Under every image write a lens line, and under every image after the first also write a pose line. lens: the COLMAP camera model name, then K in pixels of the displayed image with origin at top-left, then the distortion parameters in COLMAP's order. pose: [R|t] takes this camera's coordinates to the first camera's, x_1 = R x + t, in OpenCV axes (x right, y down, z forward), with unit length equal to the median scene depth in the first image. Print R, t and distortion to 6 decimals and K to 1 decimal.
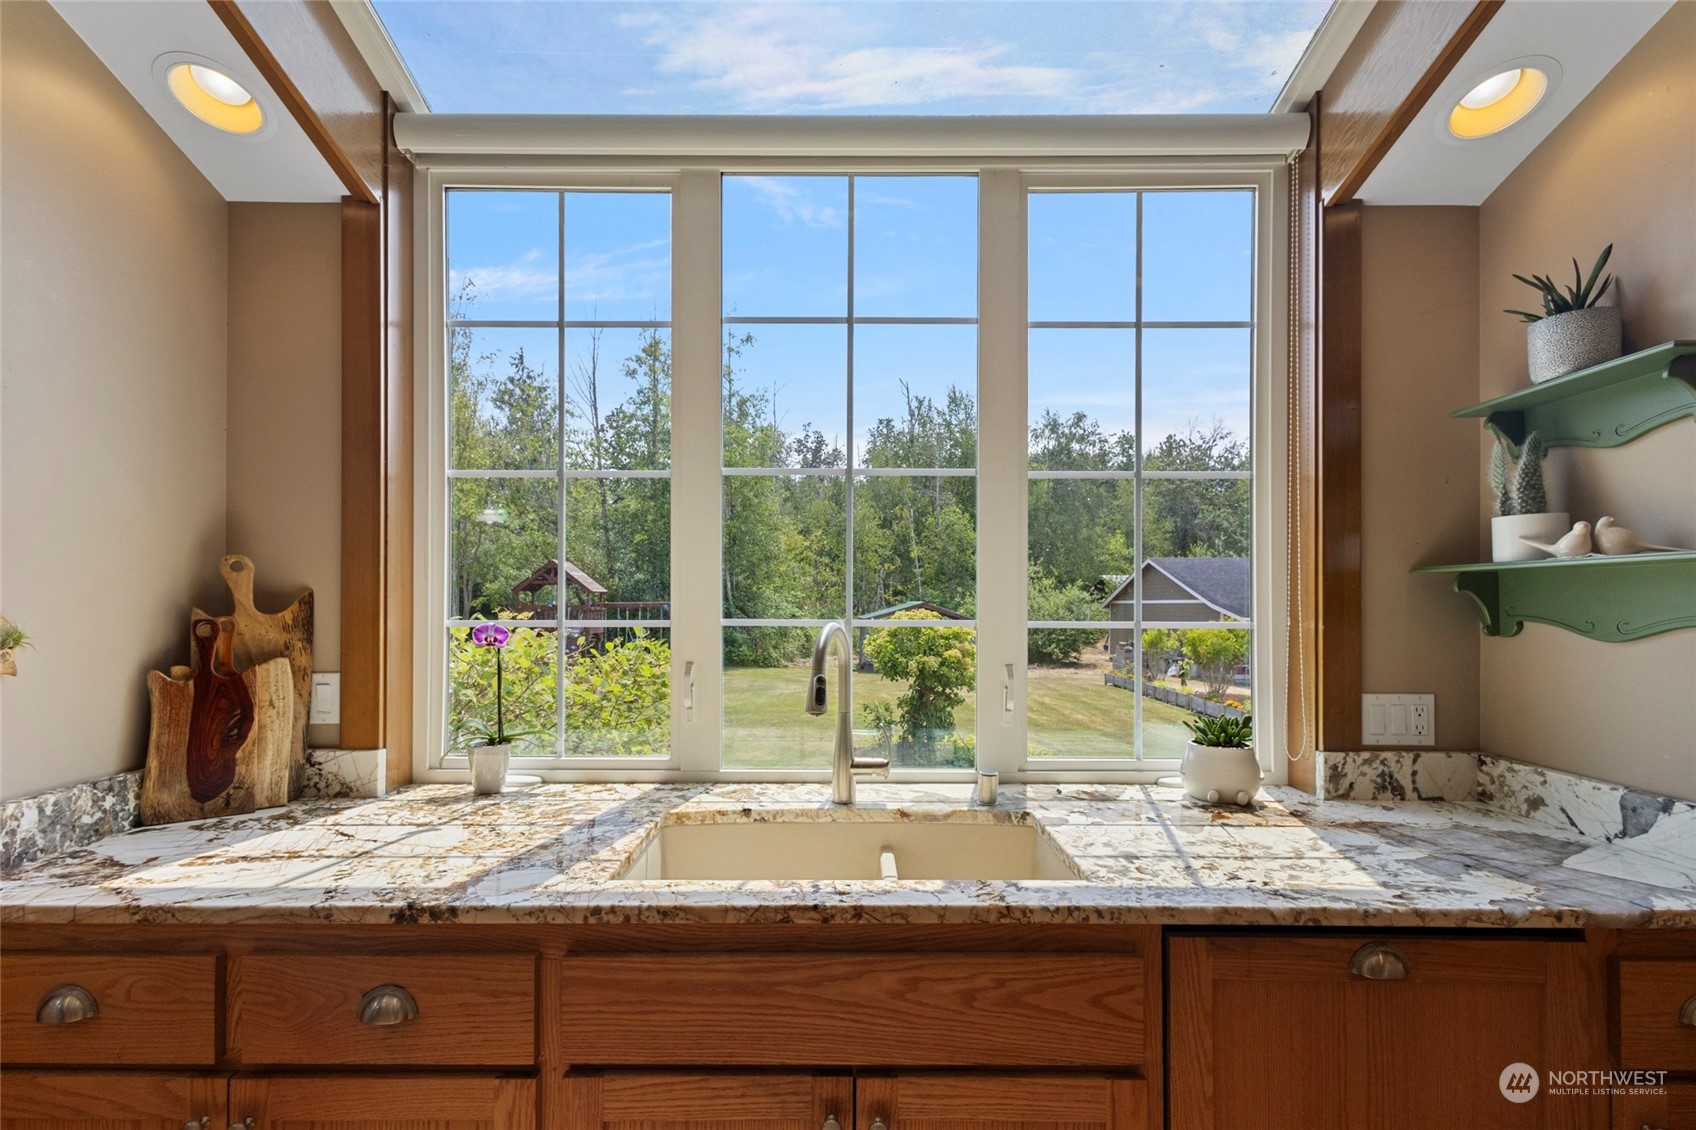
lens RADIAL K [[796.0, 0, 844.8], [0, 796.0, 587.2], [0, 0, 1]] dist [0.021917, -0.009900]
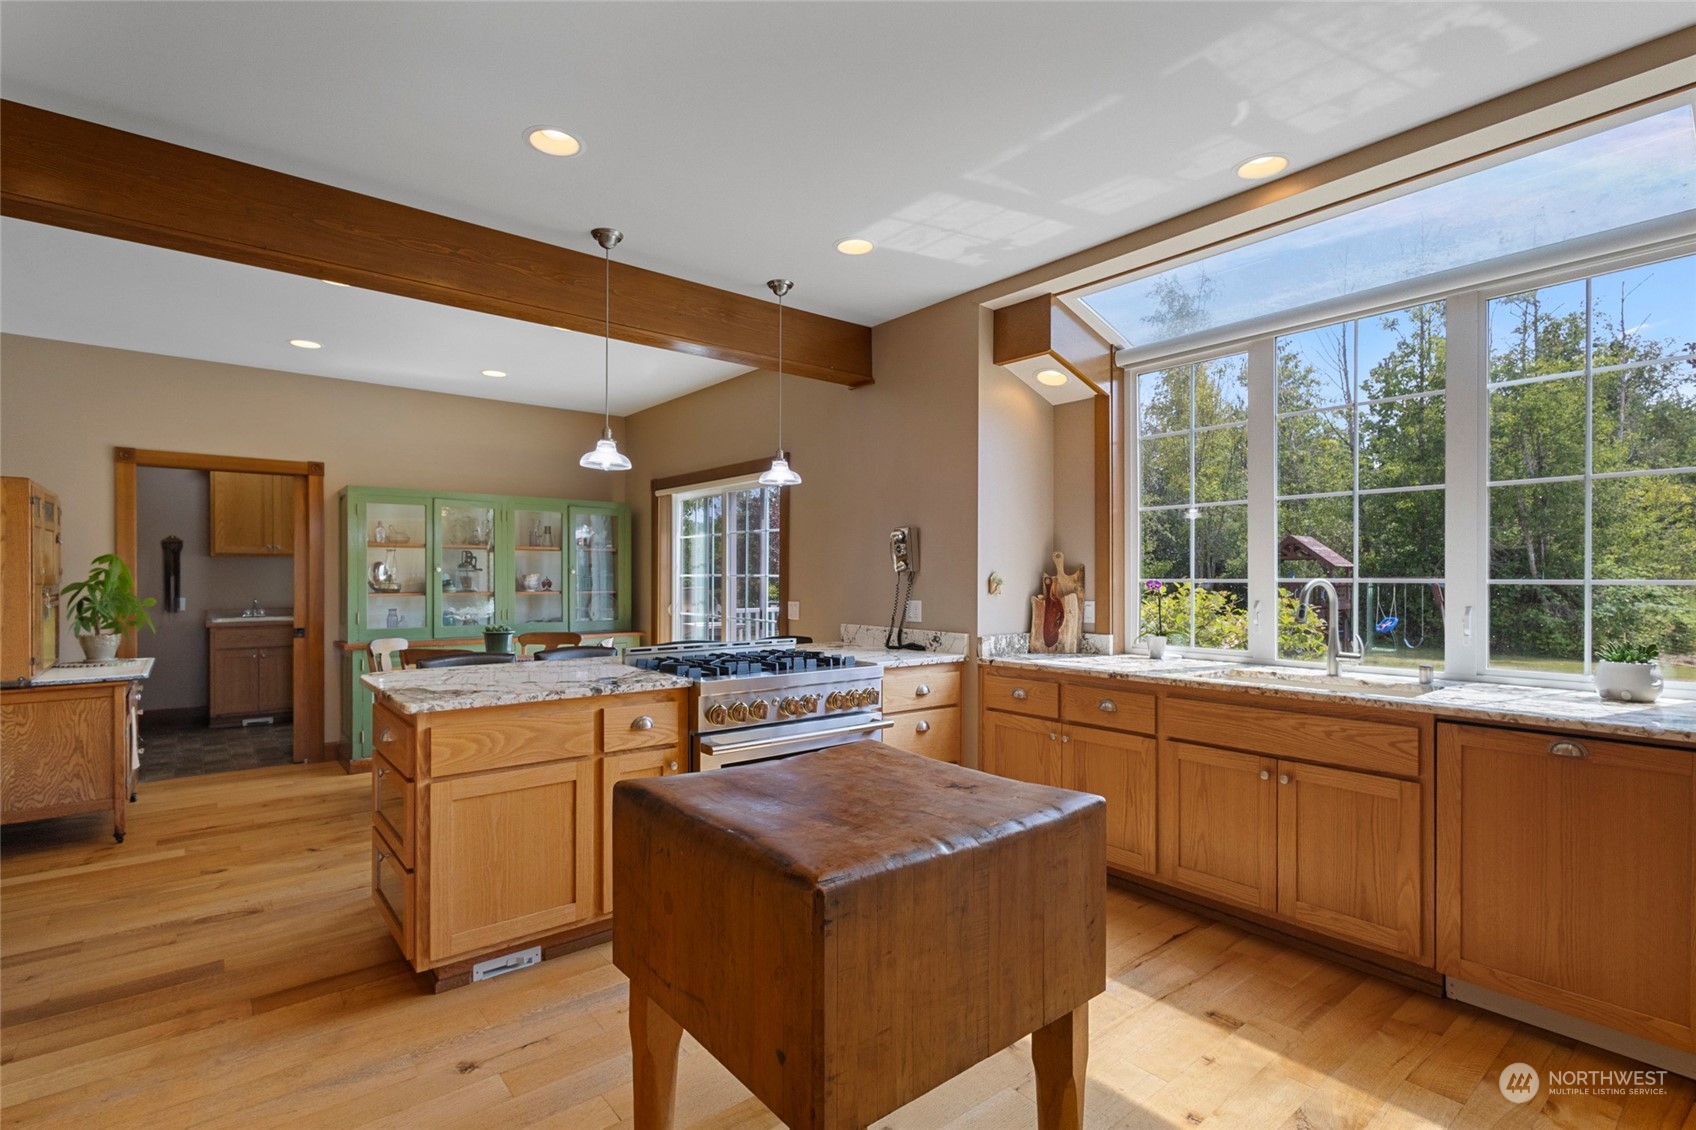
lens RADIAL K [[796.0, 0, 844.8], [0, 796.0, 587.2], [0, 0, 1]] dist [0.021917, -0.009900]
pose [[0.636689, 0.007651, -0.771083, 0.738459], [0.014472, 0.999656, 0.021869, 0.006766], [0.770985, -0.025083, 0.636359, -1.098477]]
